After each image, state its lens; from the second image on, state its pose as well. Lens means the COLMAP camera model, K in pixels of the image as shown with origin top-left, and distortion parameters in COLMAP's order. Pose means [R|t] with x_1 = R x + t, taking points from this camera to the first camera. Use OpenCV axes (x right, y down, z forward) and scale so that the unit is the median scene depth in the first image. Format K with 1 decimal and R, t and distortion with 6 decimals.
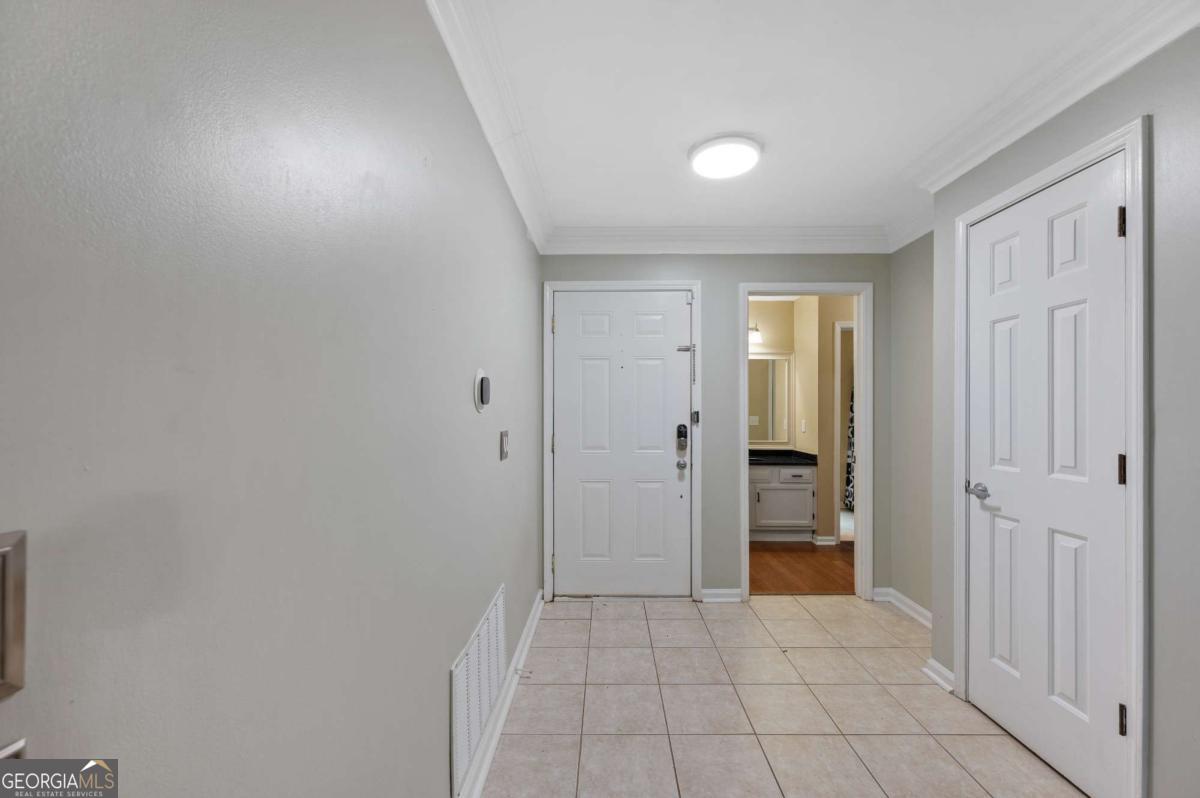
lens RADIAL K [[472.8, 0, 605.6], [0, 472.8, 408.2], [0, 0, 1]] dist [0.000935, 0.000145]
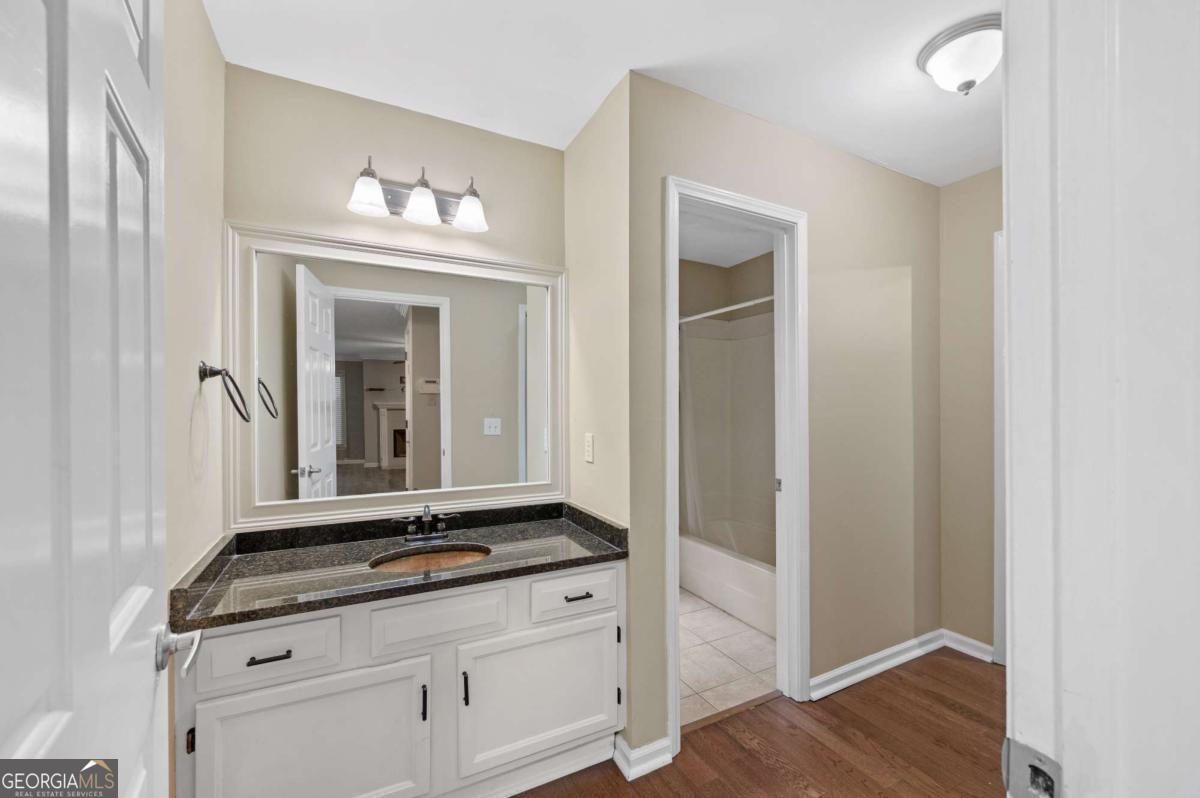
lens RADIAL K [[480.3, 0, 603.5], [0, 480.3, 403.1], [0, 0, 1]] dist [0.000641, -0.000010]
pose [[0.884582, -0.000979, 0.466384, 0.254629], [0.003556, 0.999983, -0.004646, 0.002611], [-0.466372, 0.005769, 0.884570, 0.673568]]
